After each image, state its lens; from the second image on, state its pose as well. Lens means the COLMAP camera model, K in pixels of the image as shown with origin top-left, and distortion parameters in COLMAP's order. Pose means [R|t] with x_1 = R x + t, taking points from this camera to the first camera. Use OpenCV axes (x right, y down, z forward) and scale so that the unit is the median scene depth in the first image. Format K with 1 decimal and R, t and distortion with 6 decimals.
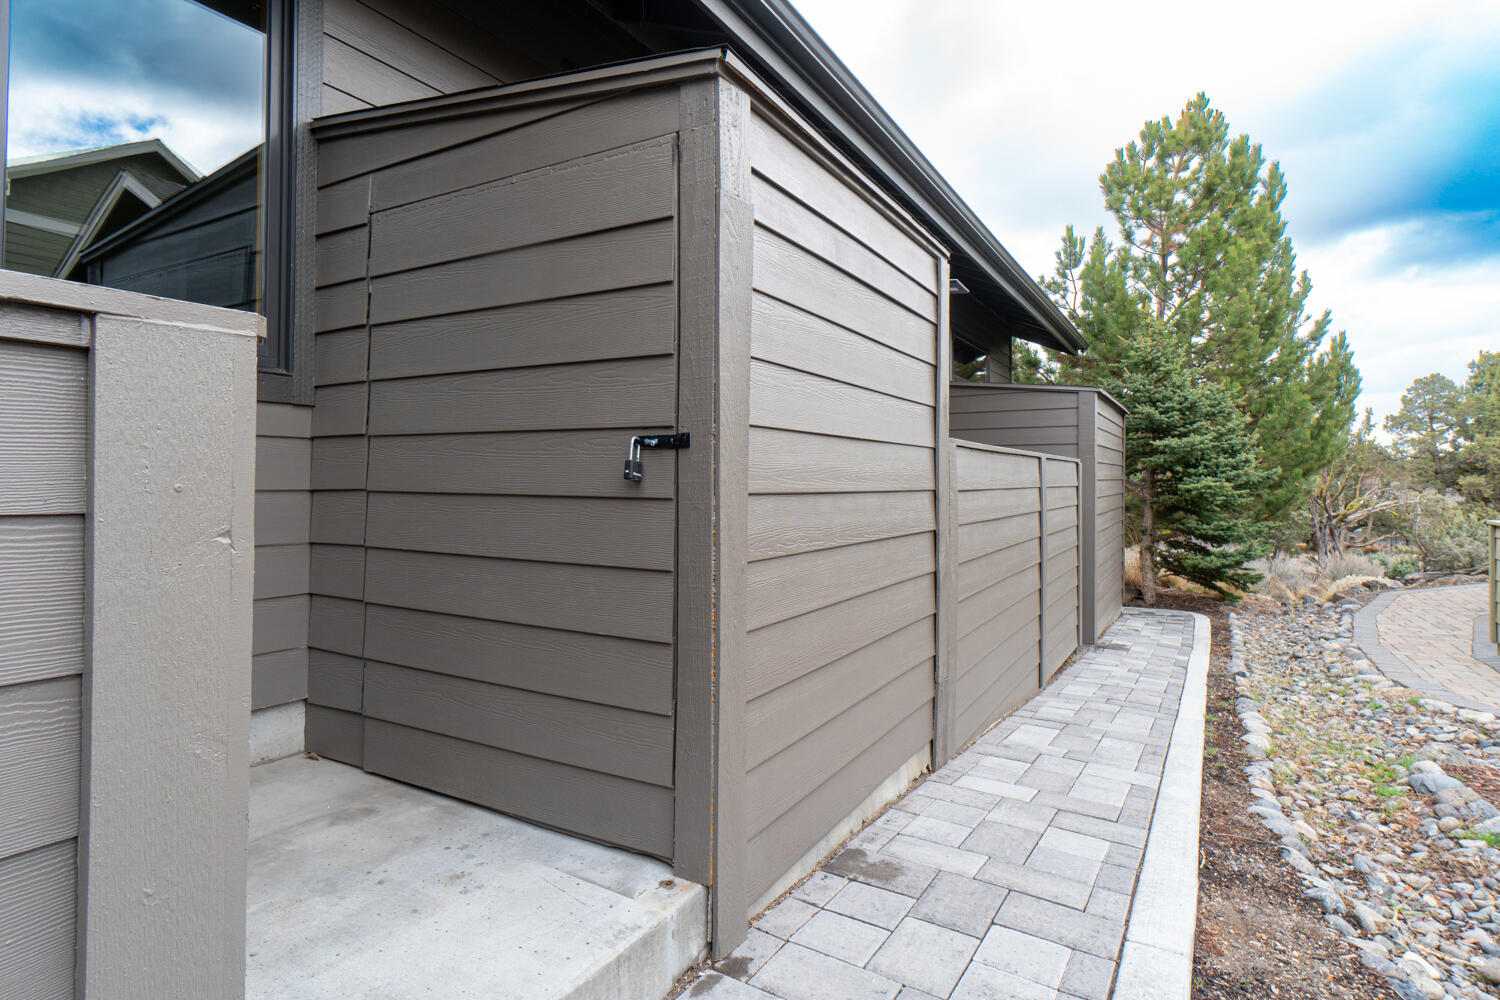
lens RADIAL K [[791.8, 0, 747.5], [0, 791.8, 469.3], [0, 0, 1]] dist [-0.002258, -0.000439]
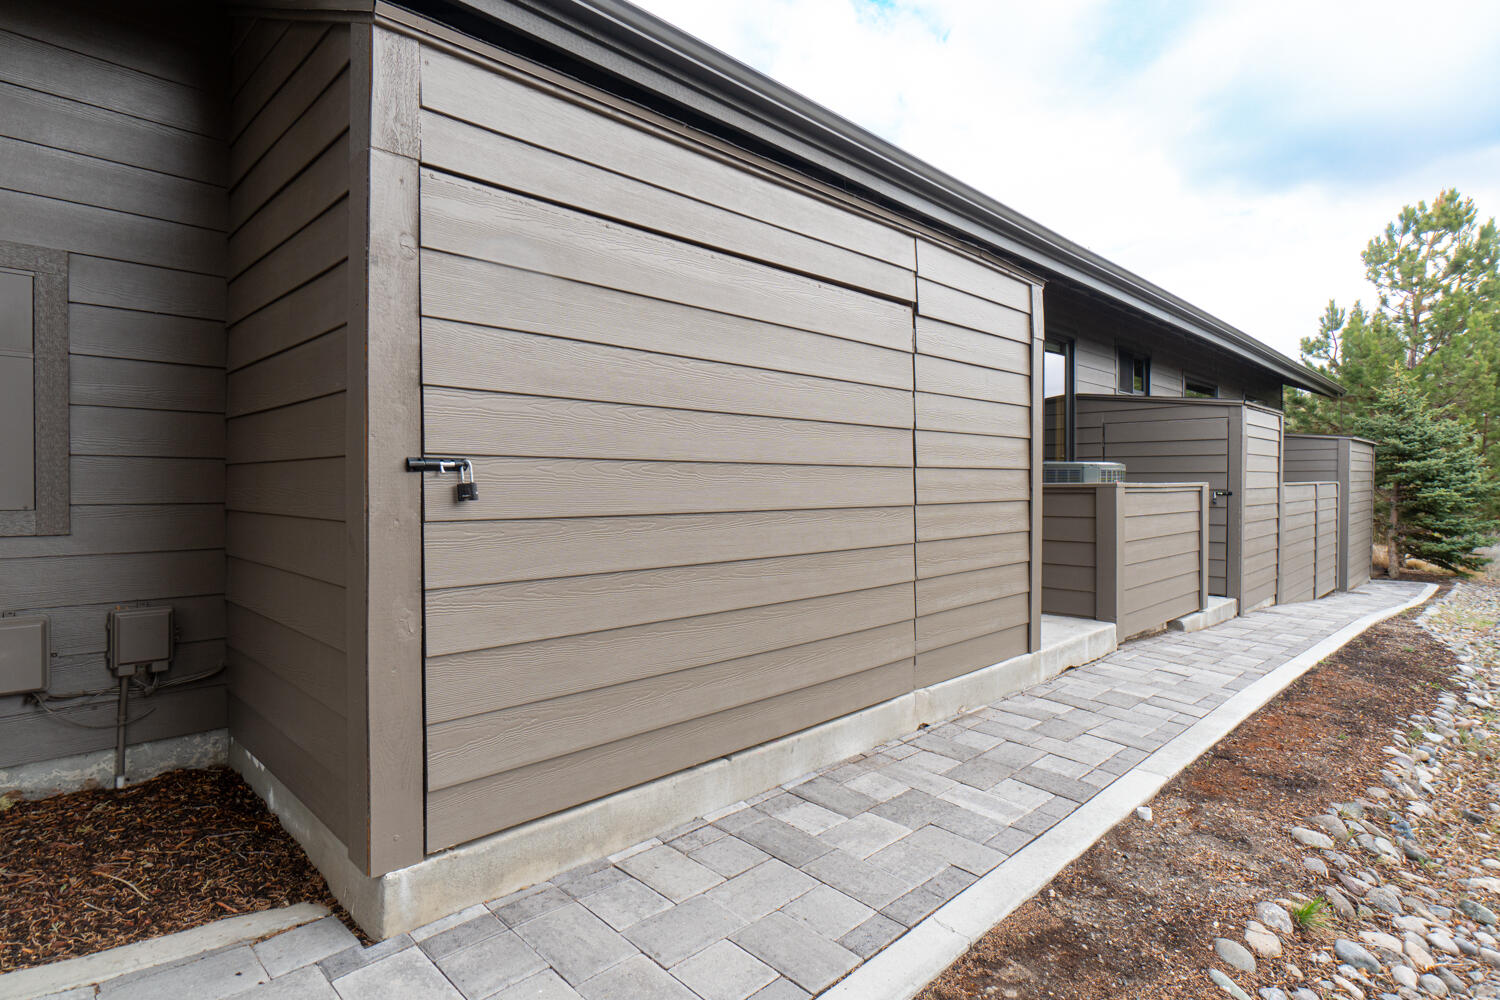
lens RADIAL K [[779.2, 0, 750.0], [0, 779.2, 500.0], [0, 0, 1]] dist [0.002297, 0.000701]
pose [[0.970169, 0.000445, -0.242427, -0.265962], [0.008943, 0.999252, 0.037623, -0.030971], [0.242263, -0.038669, 0.969440, -0.619503]]
